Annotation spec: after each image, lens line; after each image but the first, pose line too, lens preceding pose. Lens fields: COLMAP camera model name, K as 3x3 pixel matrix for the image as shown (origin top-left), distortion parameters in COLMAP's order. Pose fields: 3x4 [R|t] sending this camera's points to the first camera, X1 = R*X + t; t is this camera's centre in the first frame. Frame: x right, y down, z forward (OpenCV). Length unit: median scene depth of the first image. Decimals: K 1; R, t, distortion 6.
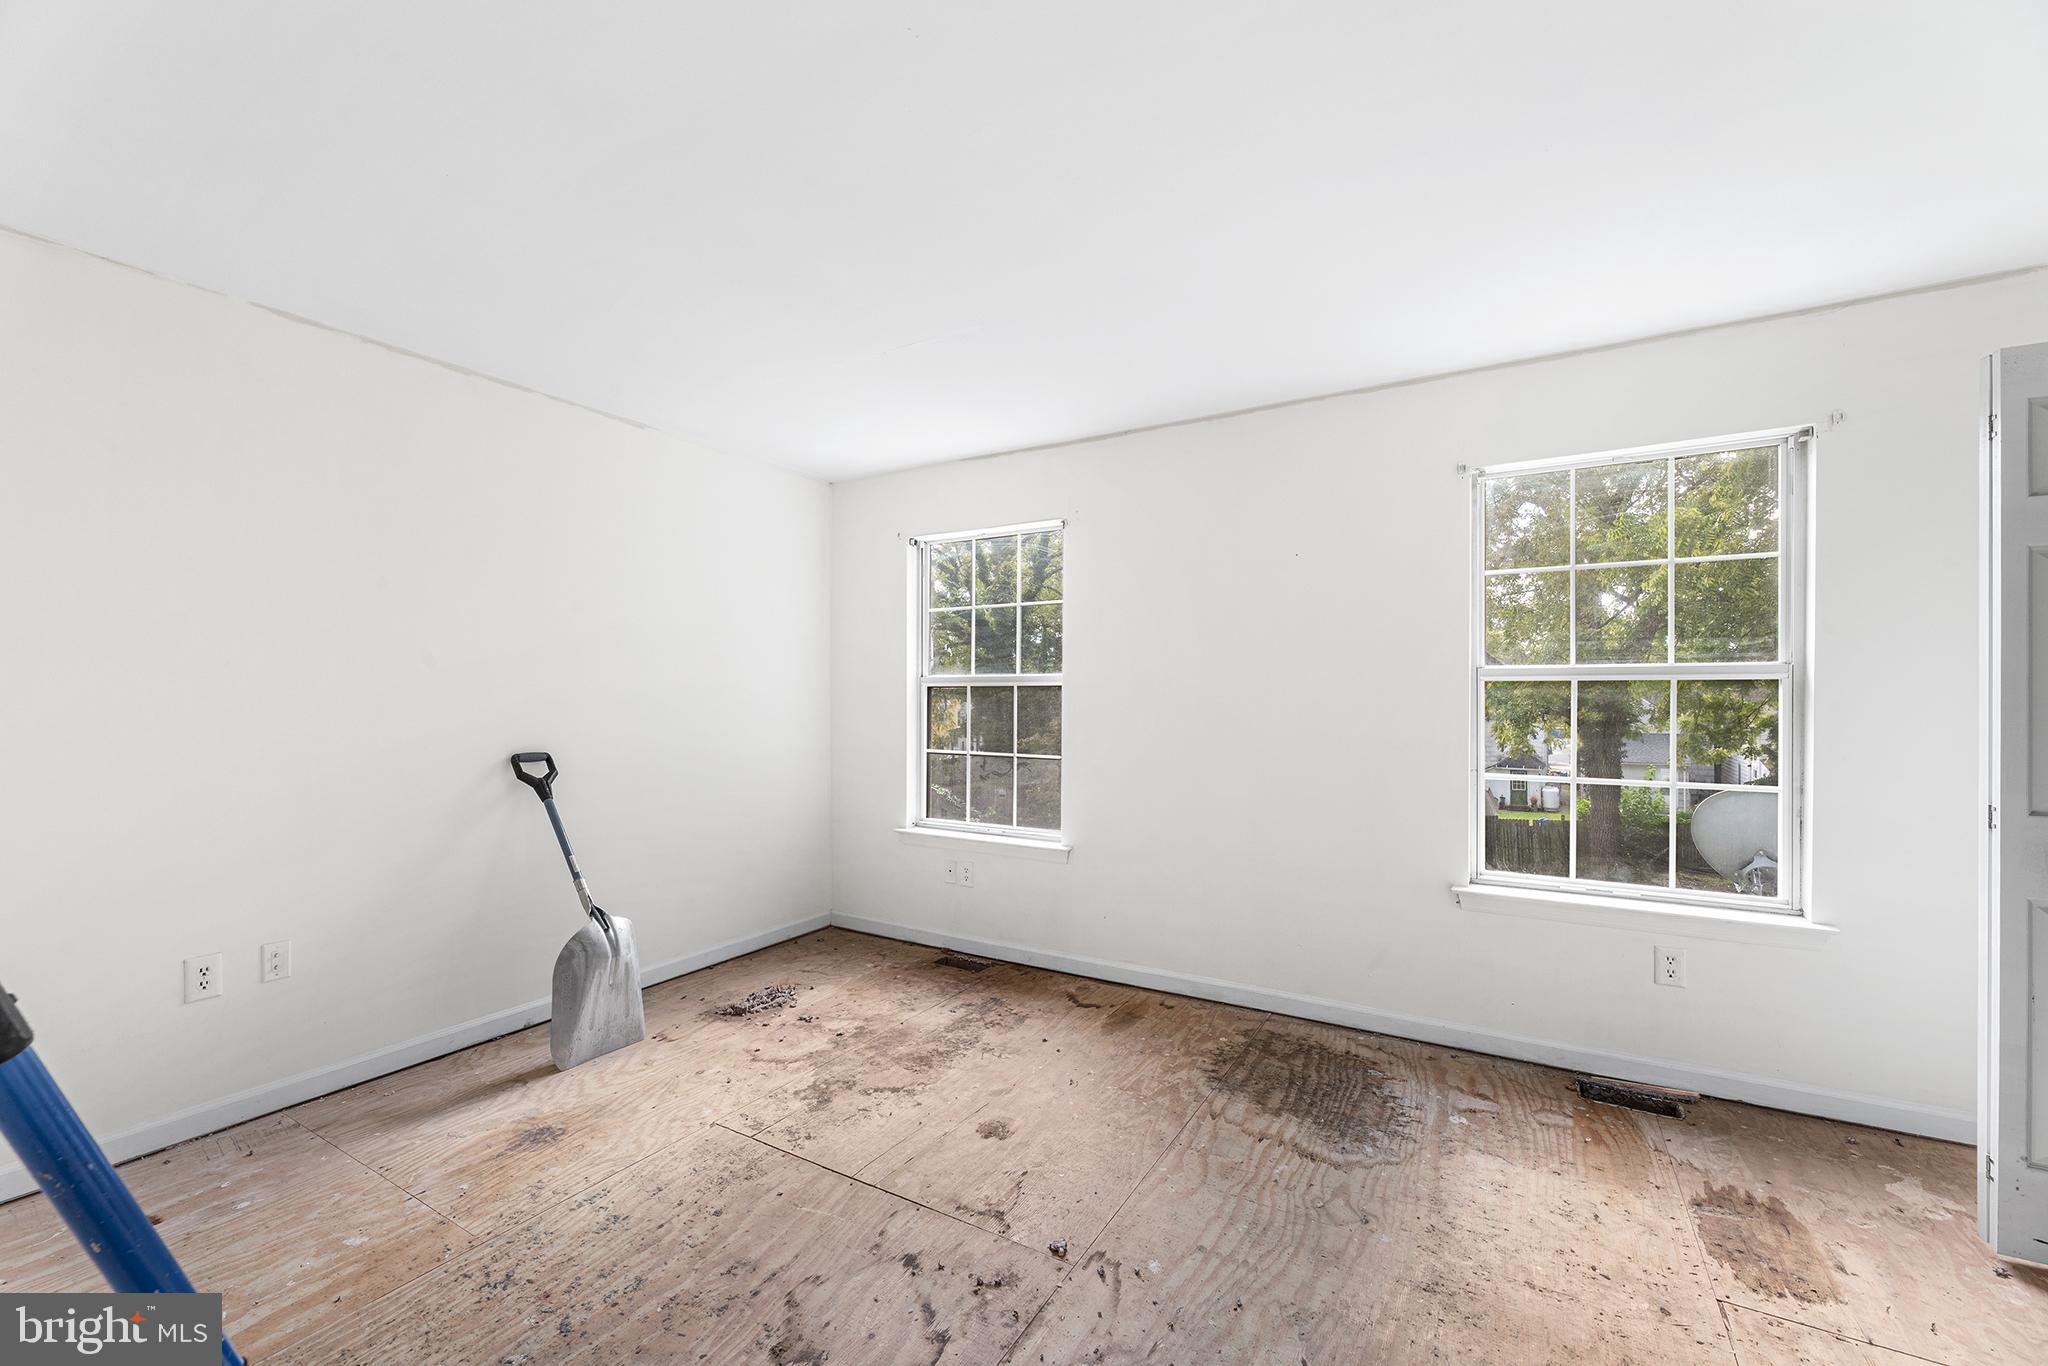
lens RADIAL K [[834.1, 0, 1020.7], [0, 834.1, 694.8], [0, 0, 1]] dist [0.001926, -0.000039]
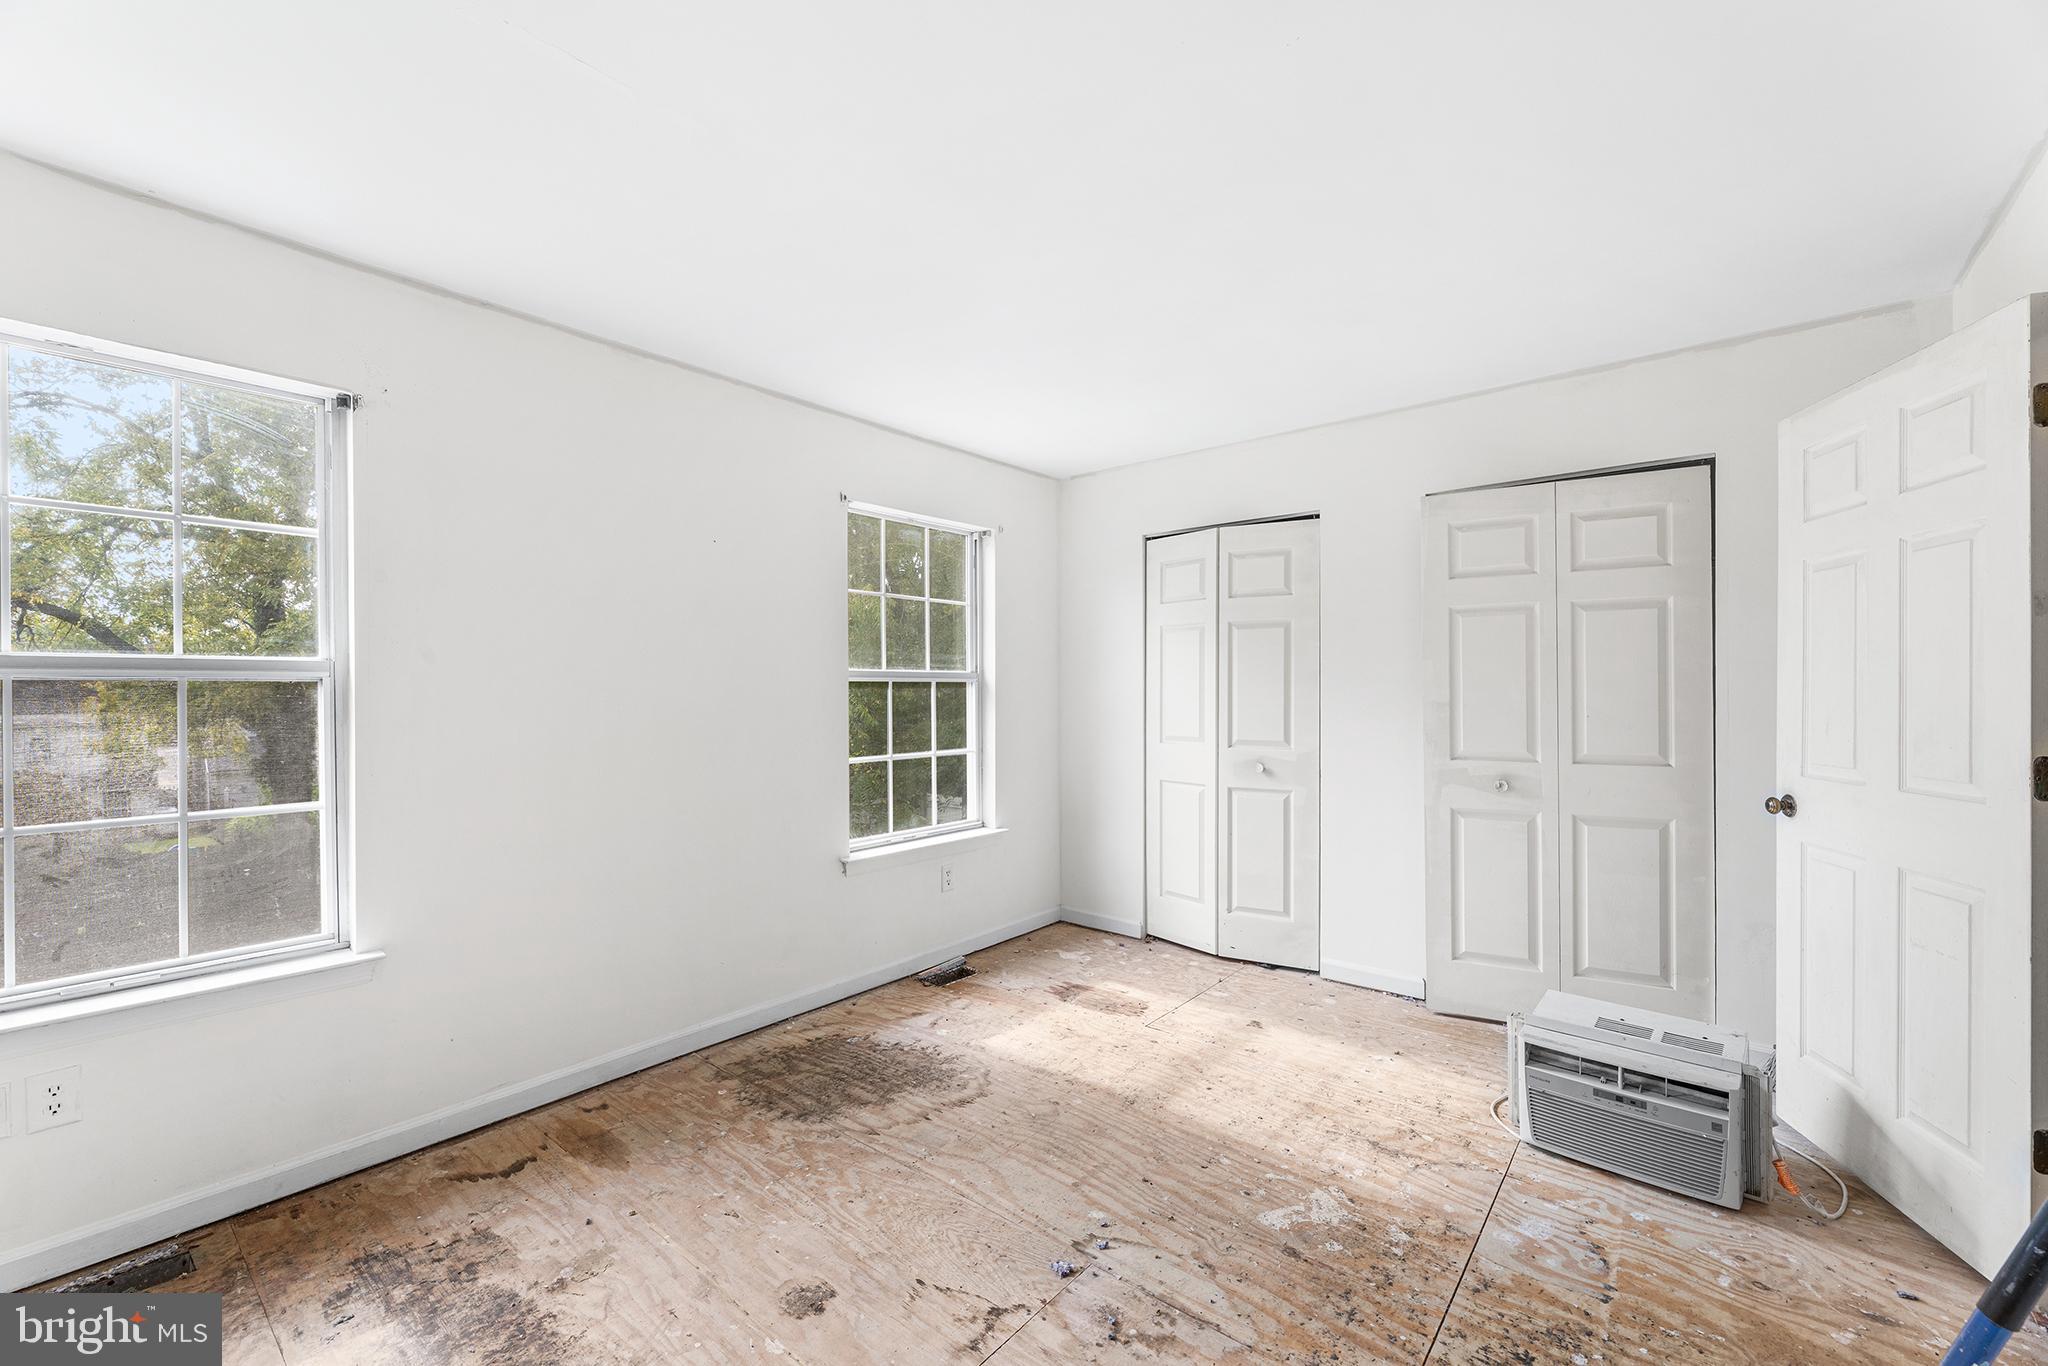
lens RADIAL K [[838.2, 0, 1025.1], [0, 838.2, 688.6], [0, 0, 1]] dist [0.001881, -0.000751]
pose [[0.151827, 0.001717, 0.988406, -0.658307], [0.002764, 0.999994, -0.002162, -0.002348], [-0.988403, 0.003060, 0.151821, 0.645466]]
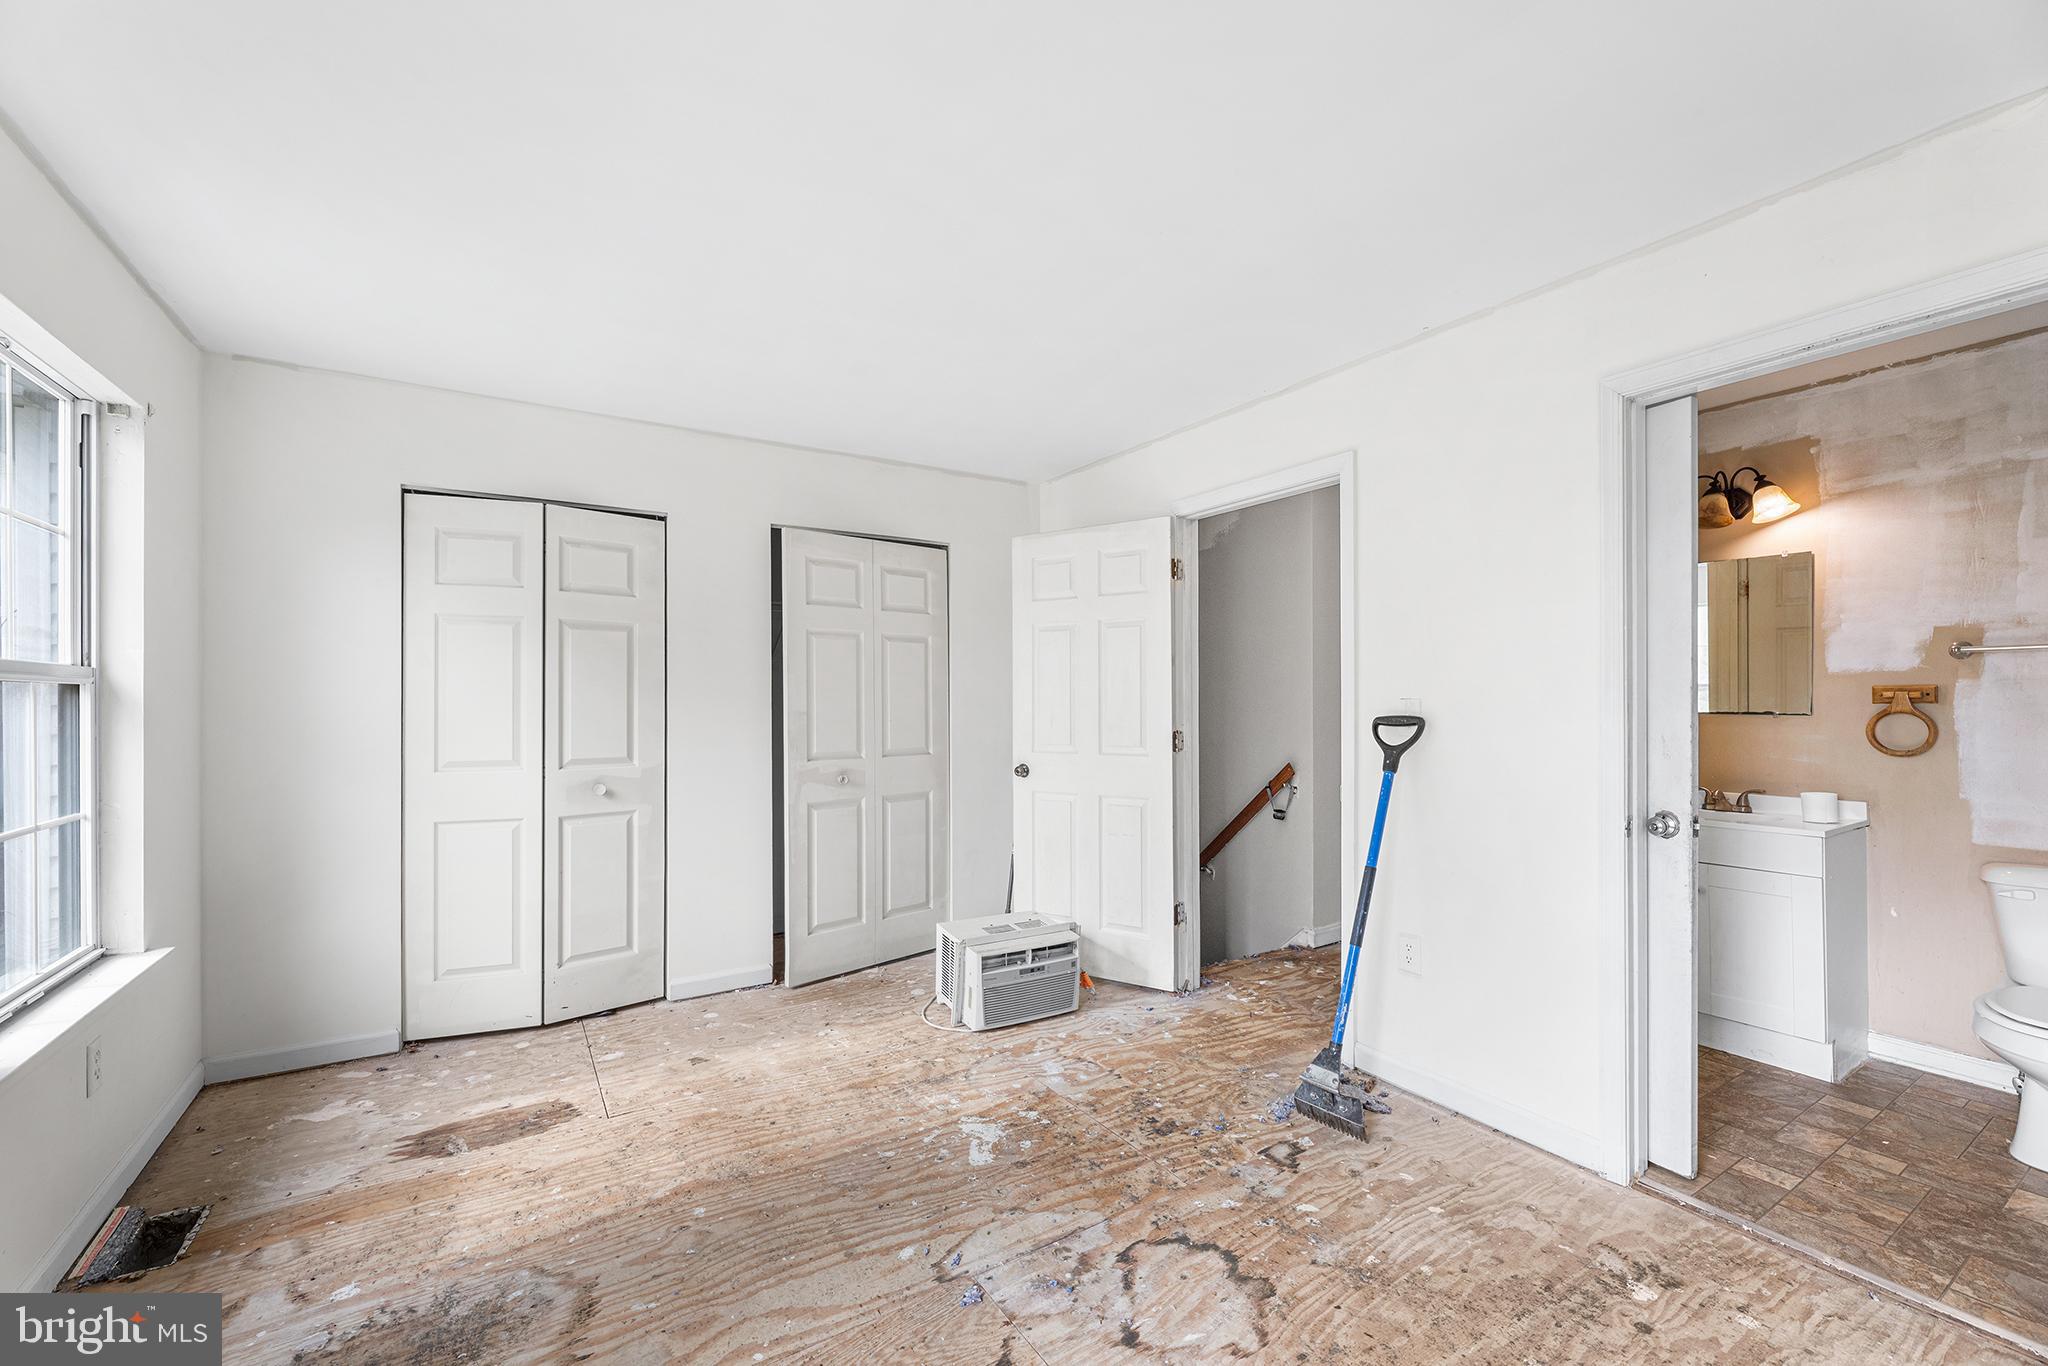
lens RADIAL K [[834.1, 0, 1020.6], [0, 834.1, 692.4], [0, 0, 1]] dist [0.001926, -0.000039]
pose [[-0.892914, 0.006364, 0.450182, -0.304929], [0.002042, 0.999947, -0.010085, -0.000301], [-0.450223, -0.008086, -0.892880, 1.304429]]
